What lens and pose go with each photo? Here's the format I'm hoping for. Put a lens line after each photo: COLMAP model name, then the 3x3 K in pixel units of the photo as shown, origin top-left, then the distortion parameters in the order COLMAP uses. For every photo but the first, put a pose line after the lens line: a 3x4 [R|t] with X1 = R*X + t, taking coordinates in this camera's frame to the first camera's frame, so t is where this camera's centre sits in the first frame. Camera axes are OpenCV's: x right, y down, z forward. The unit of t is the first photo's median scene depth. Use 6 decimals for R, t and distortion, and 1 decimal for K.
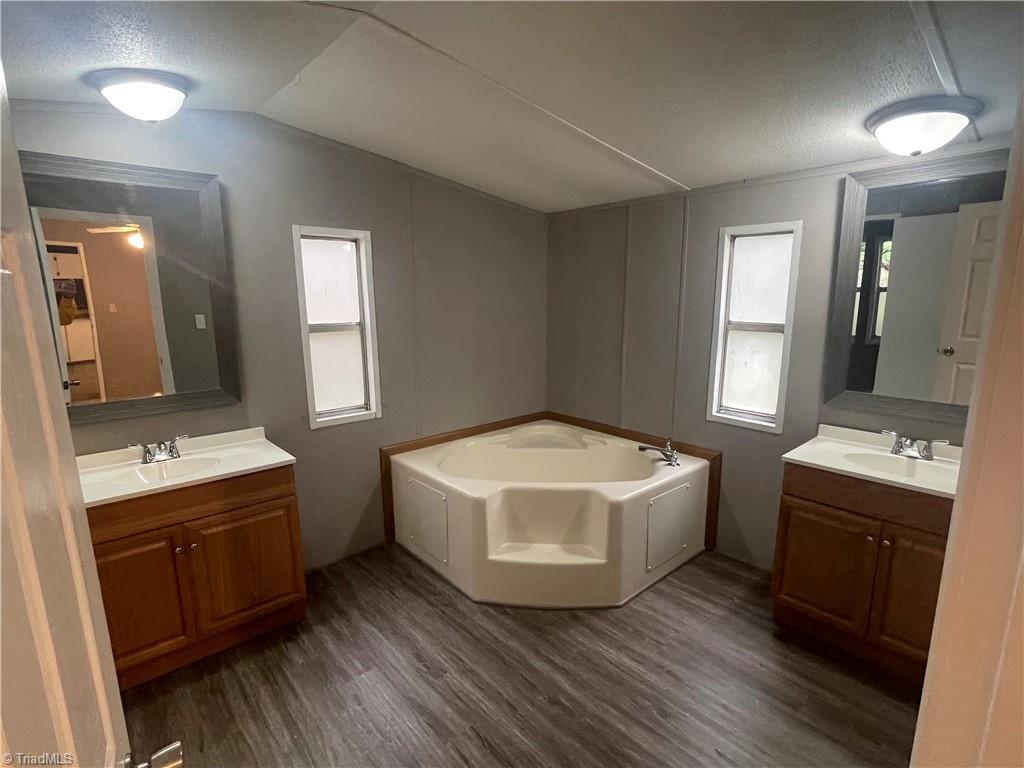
lens RADIAL K [[498.0, 0, 515.3], [0, 498.0, 388.5], [0, 0, 1]] dist [-0.001302, -0.000103]
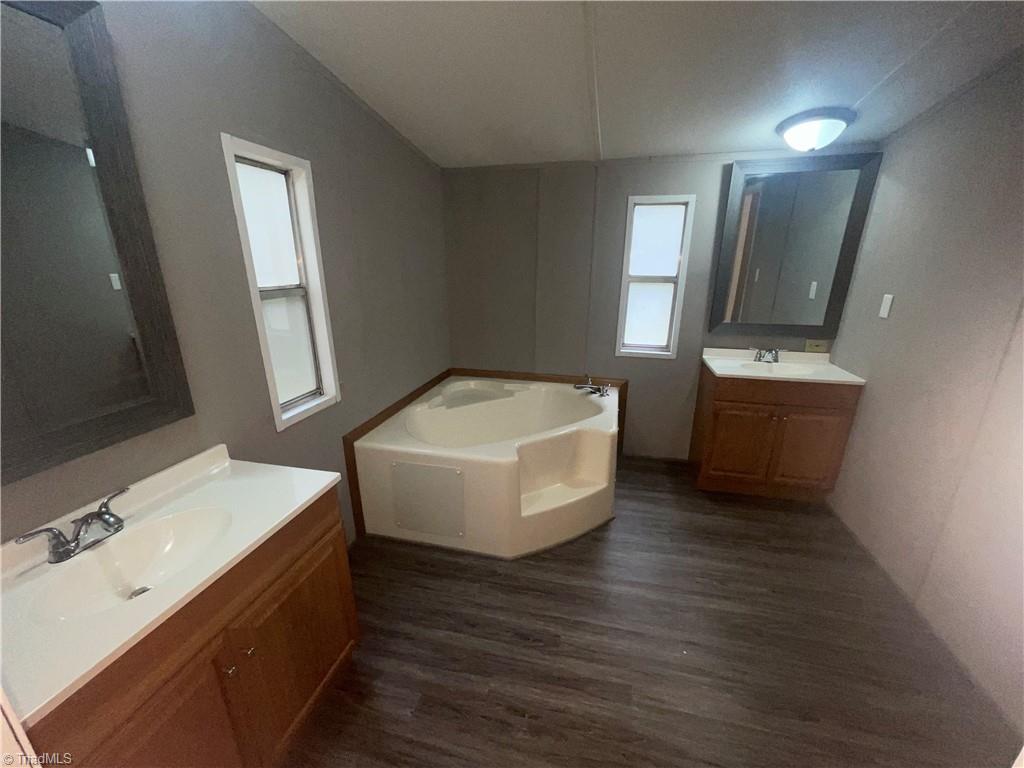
lens RADIAL K [[413.8, 0, 512.0], [0, 413.8, 384.0], [0, 0, 1]] dist [0.003041, 0.000056]
pose [[0.827182, -0.158944, 0.538987, -0.460452], [0.101974, 0.985697, 0.134176, -0.038428], [-0.552604, -0.056025, 0.831559, 0.306391]]
